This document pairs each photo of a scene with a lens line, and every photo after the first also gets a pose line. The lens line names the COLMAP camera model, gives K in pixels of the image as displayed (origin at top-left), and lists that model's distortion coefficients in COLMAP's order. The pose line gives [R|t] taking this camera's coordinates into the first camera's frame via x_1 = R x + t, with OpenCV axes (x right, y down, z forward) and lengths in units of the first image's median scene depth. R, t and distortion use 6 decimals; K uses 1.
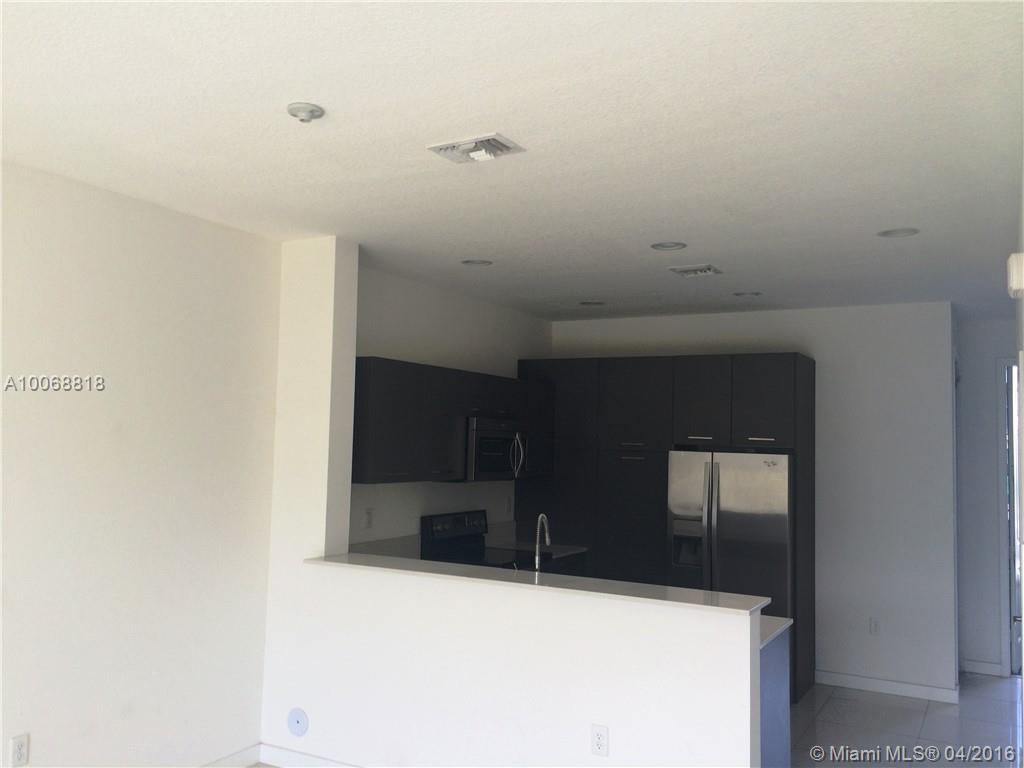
lens RADIAL K [[878.8, 0, 512.0], [0, 878.8, 384.0], [0, 0, 1]] dist [0.094531, -0.125517]
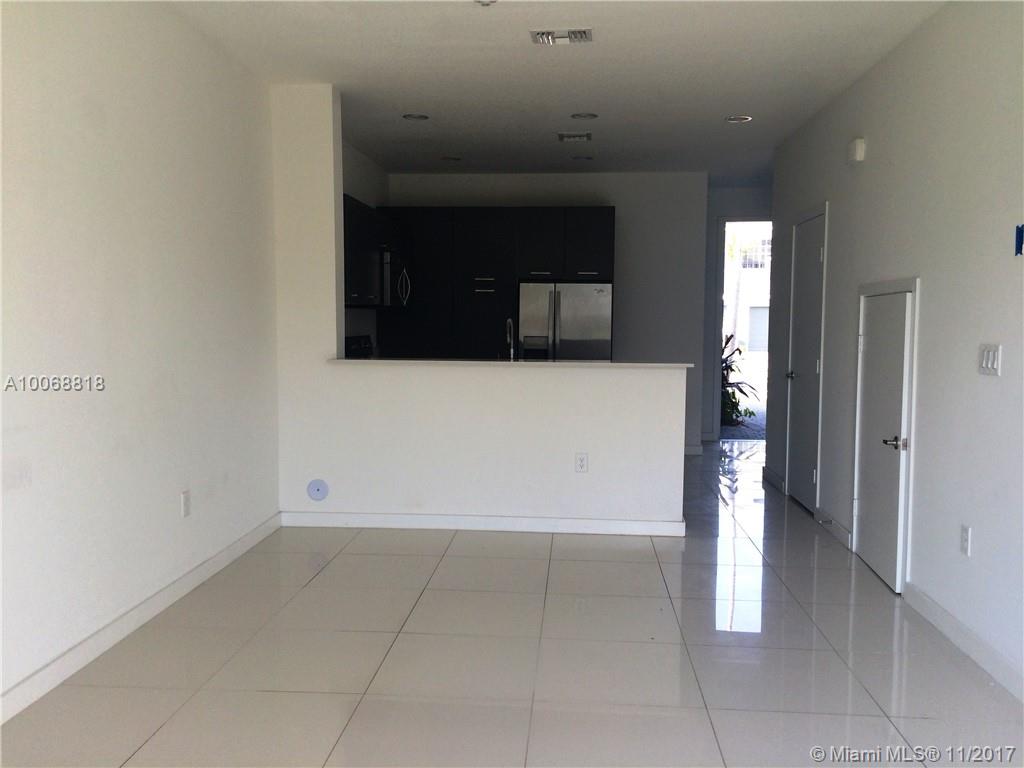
lens RADIAL K [[878.8, 0, 512.0], [0, 878.8, 384.0], [0, 0, 1]] dist [0.094531, -0.125517]
pose [[0.911672, -0.049951, 0.407871, -0.362667], [-0.010394, 0.989463, 0.144410, 0.037870], [-0.410787, -0.135894, 0.901547, -0.152552]]
